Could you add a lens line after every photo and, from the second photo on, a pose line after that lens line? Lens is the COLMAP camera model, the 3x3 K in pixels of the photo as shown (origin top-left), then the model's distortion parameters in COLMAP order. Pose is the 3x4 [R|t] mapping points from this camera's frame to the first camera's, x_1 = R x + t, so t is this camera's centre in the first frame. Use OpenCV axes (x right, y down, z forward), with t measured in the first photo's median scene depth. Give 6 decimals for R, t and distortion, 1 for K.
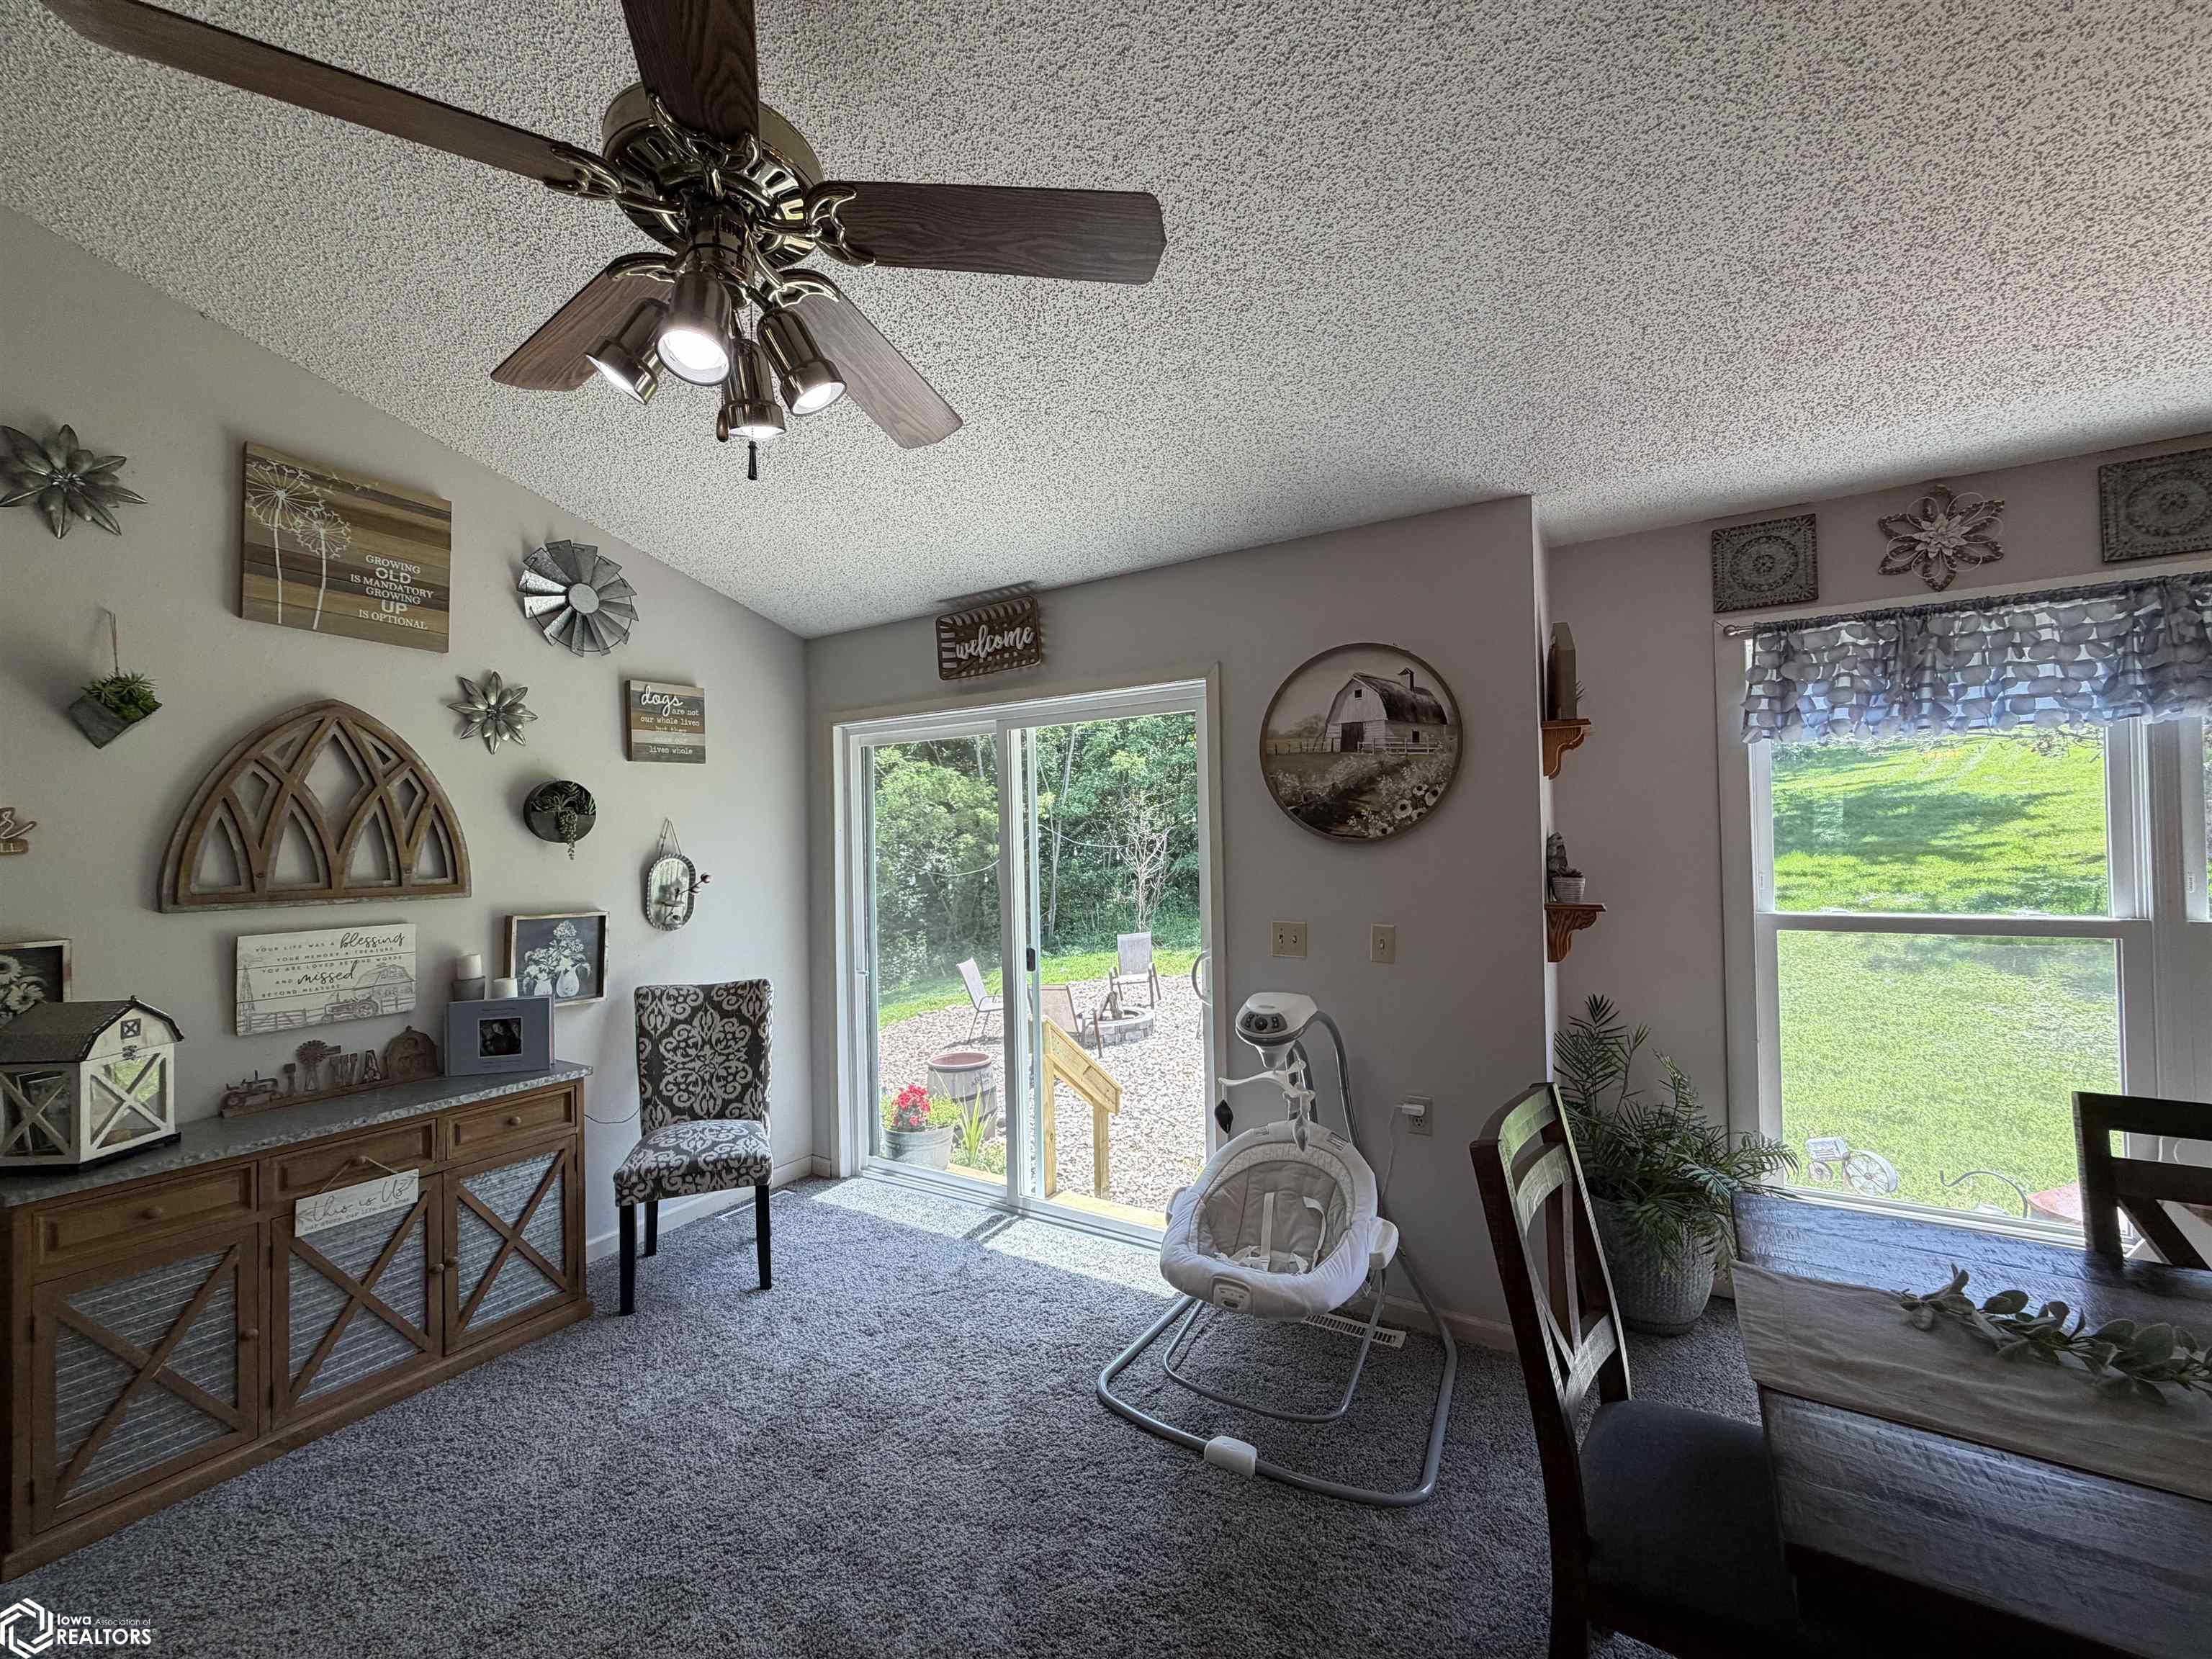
lens RADIAL K [[877.1, 0, 1097.3], [0, 877.1, 832.8], [0, 0, 1]] dist [-0.000392, -0.000098]
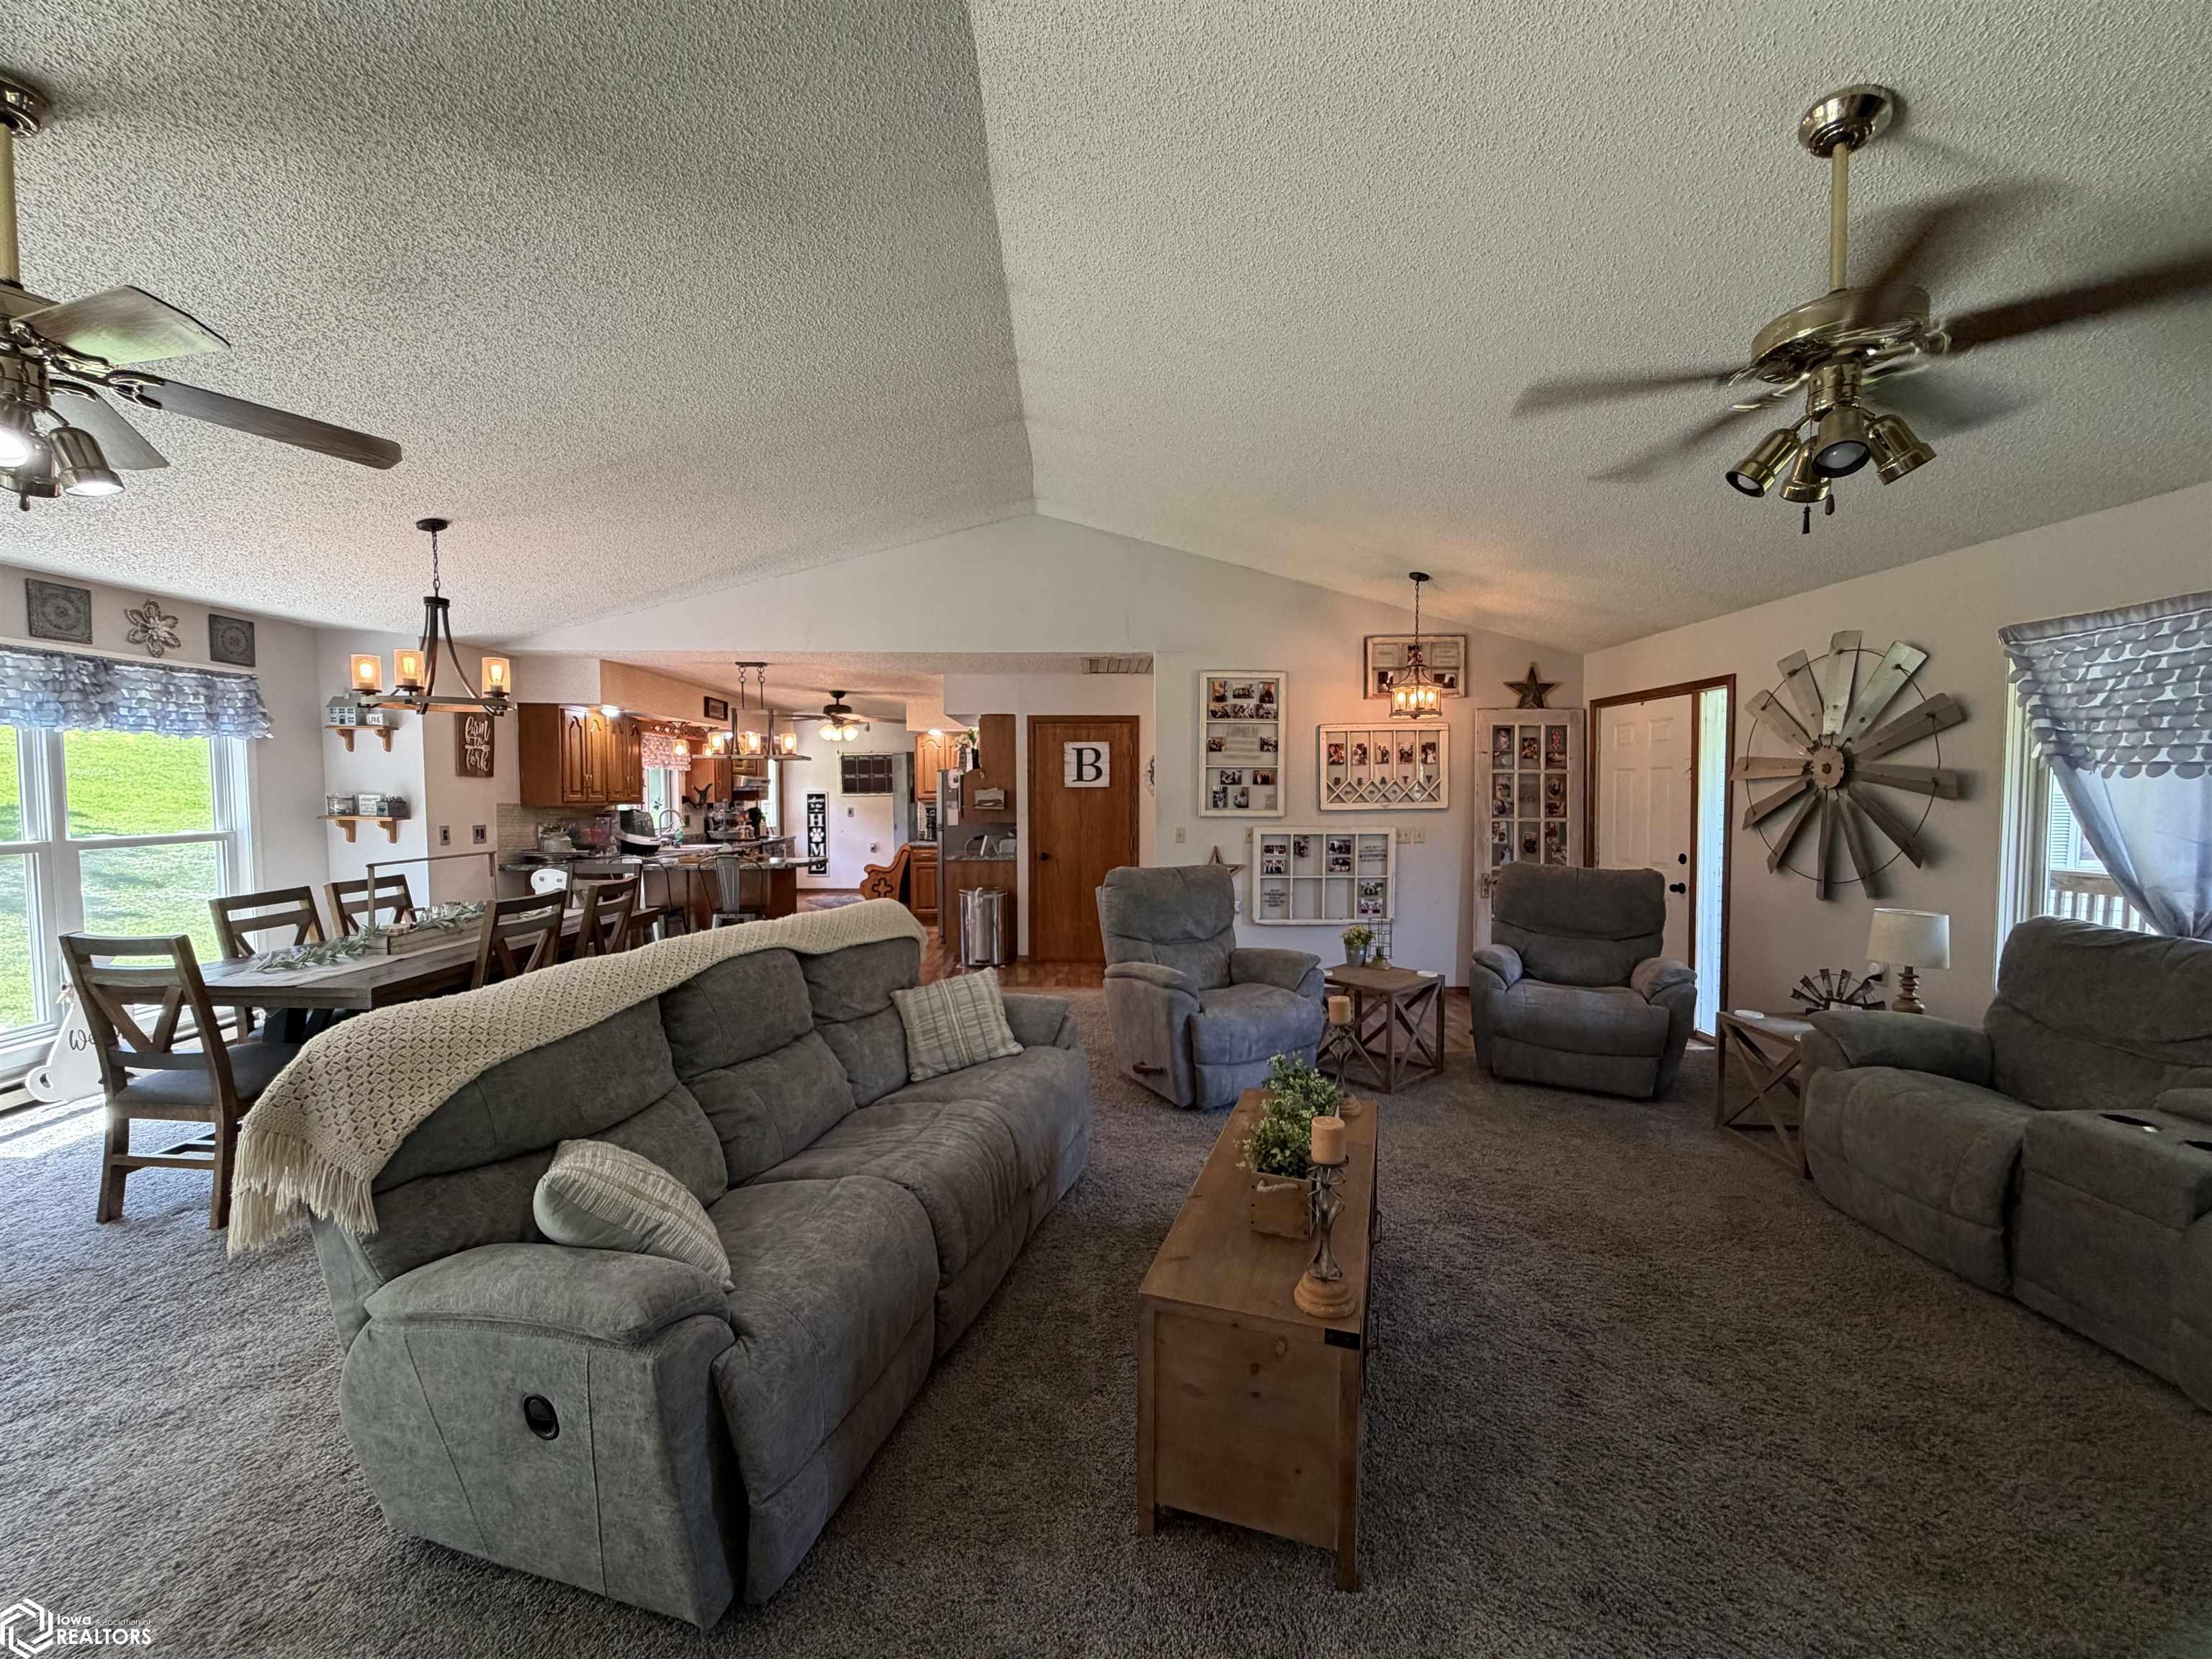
lens RADIAL K [[877.1, 0, 1099.1], [0, 877.1, 834.1], [0, 0, 1]] dist [-0.000392, -0.000098]
pose [[-0.535002, -0.029490, 0.844336, -1.274298], [-0.002266, 0.999437, 0.033471, 0.018526], [-0.844848, 0.015994, -0.534767, 0.133488]]
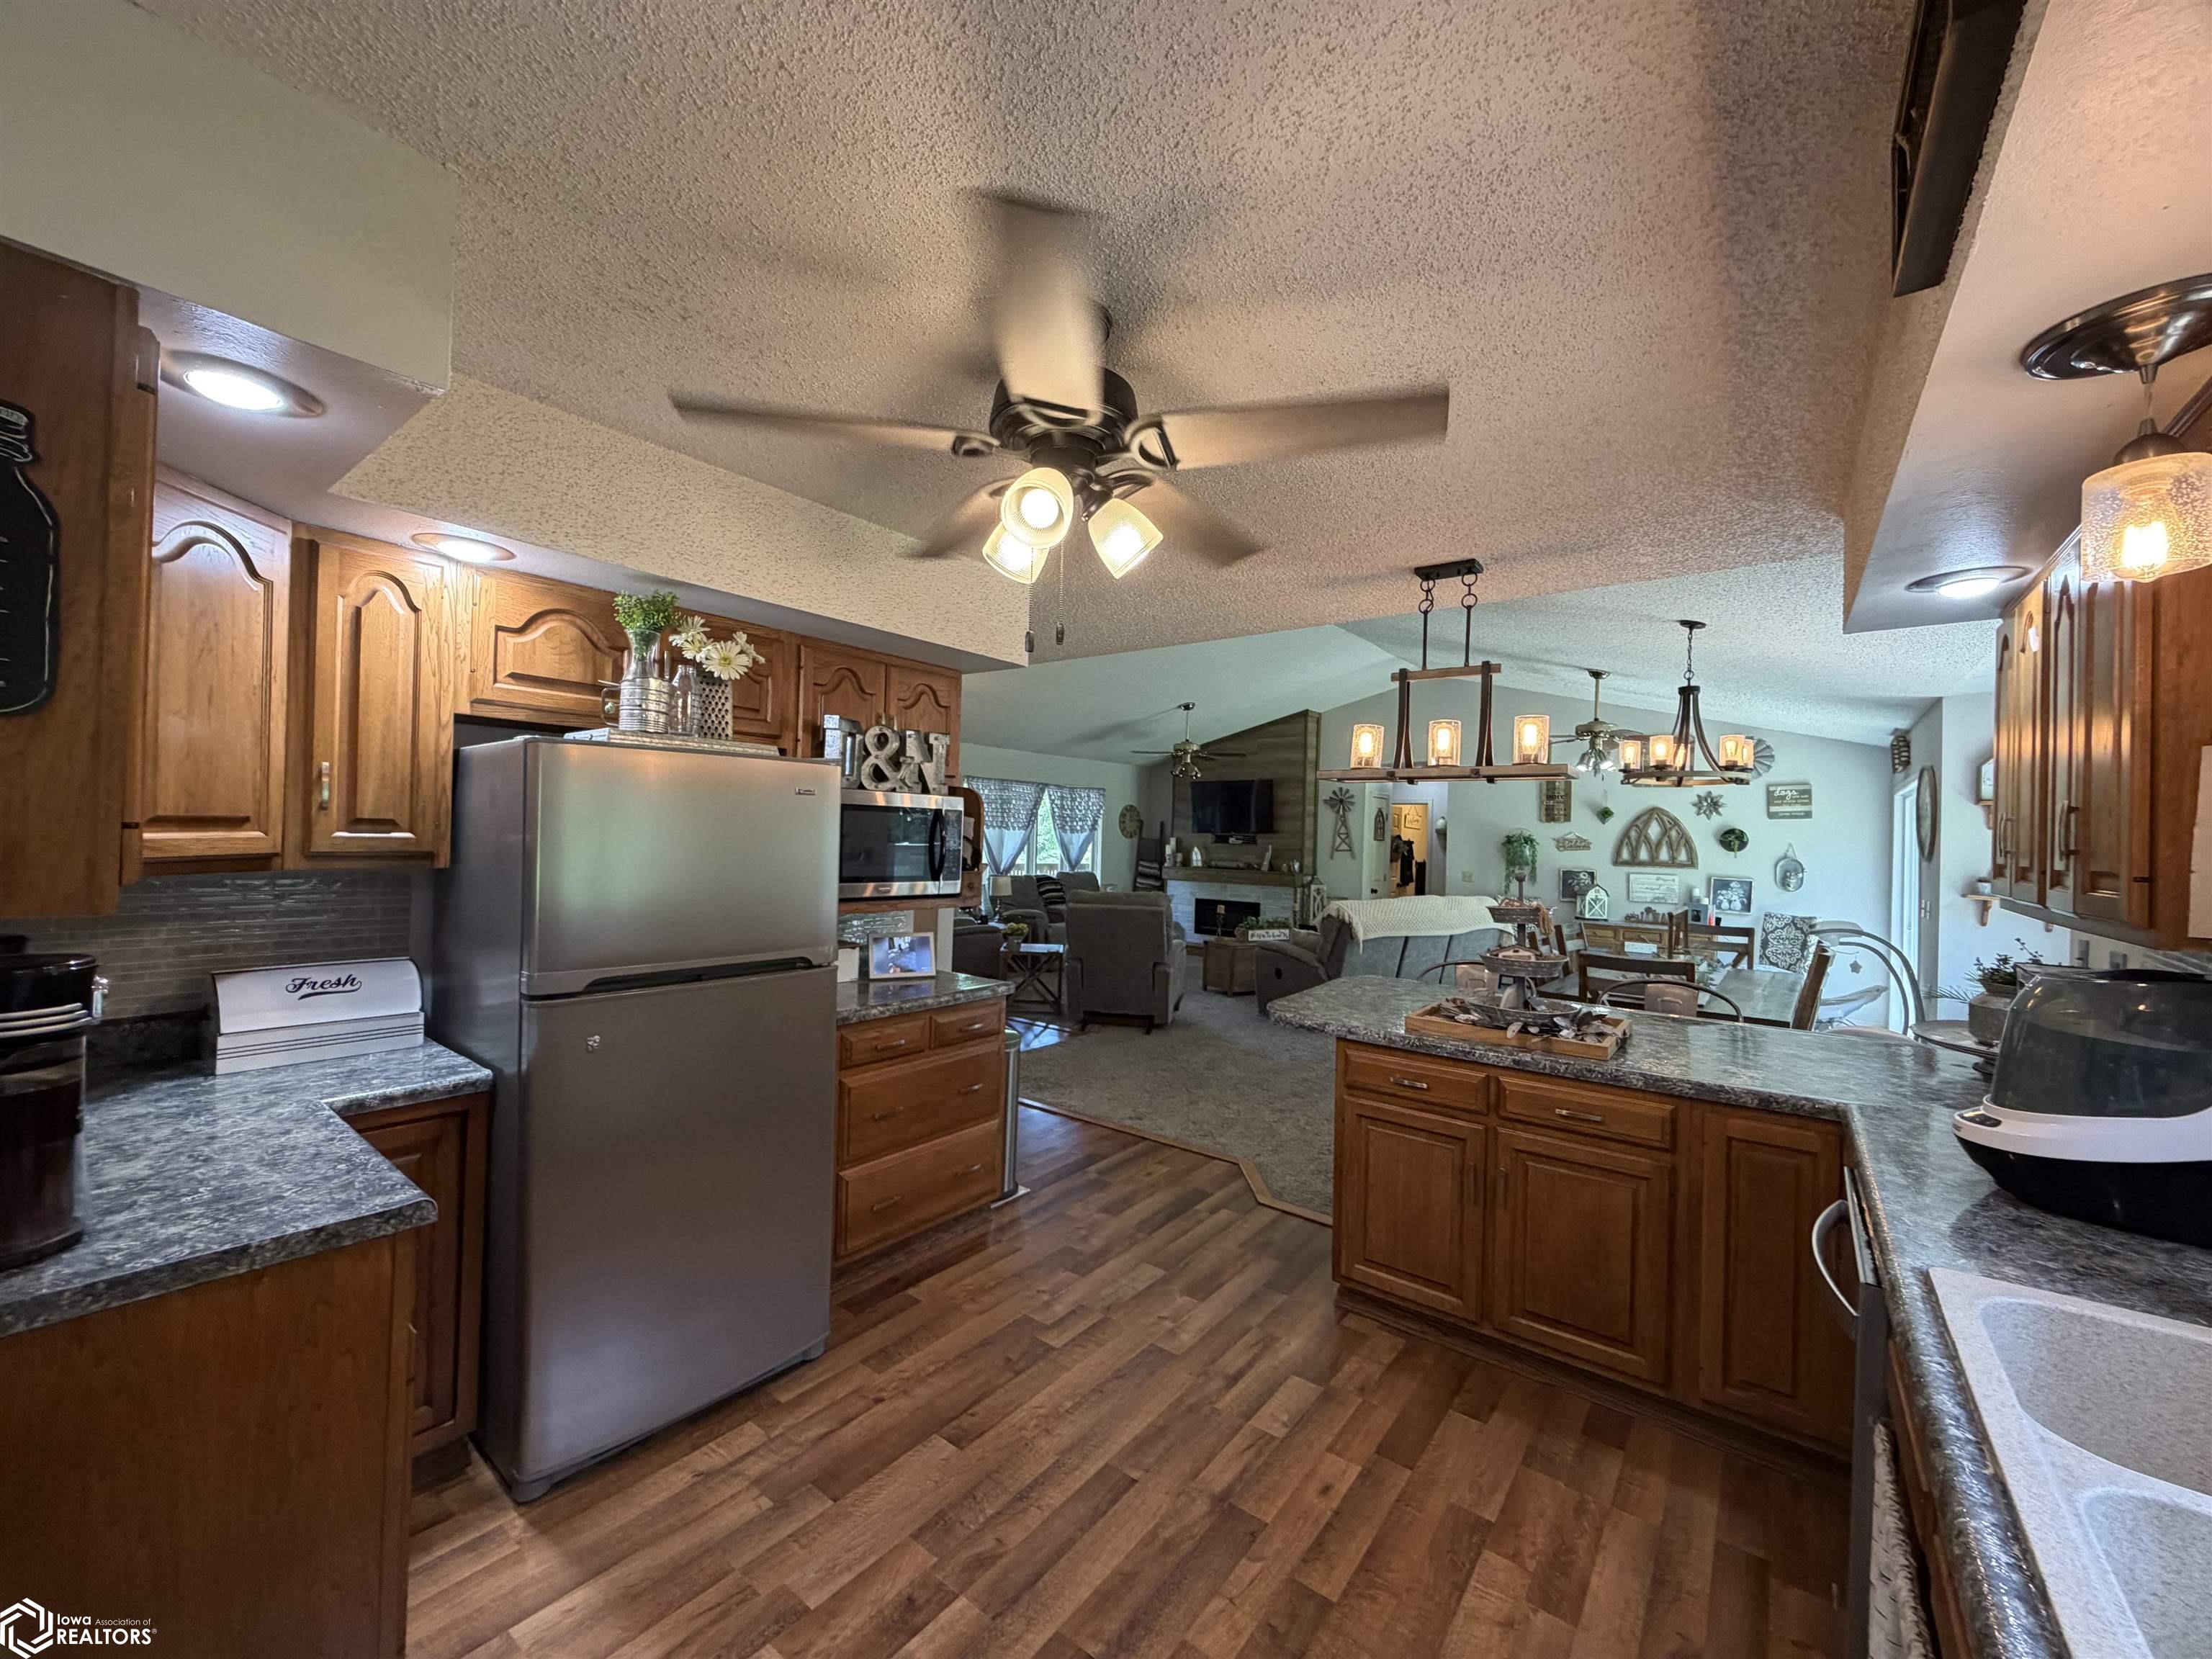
lens RADIAL K [[877.1, 0, 1097.9], [0, 877.1, 833.2], [0, 0, 1]] dist [-0.000392, -0.000098]
pose [[-0.120943, 0.005209, -0.992646, 2.633973], [-0.015667, 0.999852, 0.007156, -0.039764], [0.992536, 0.016417, -0.120843, -0.696273]]
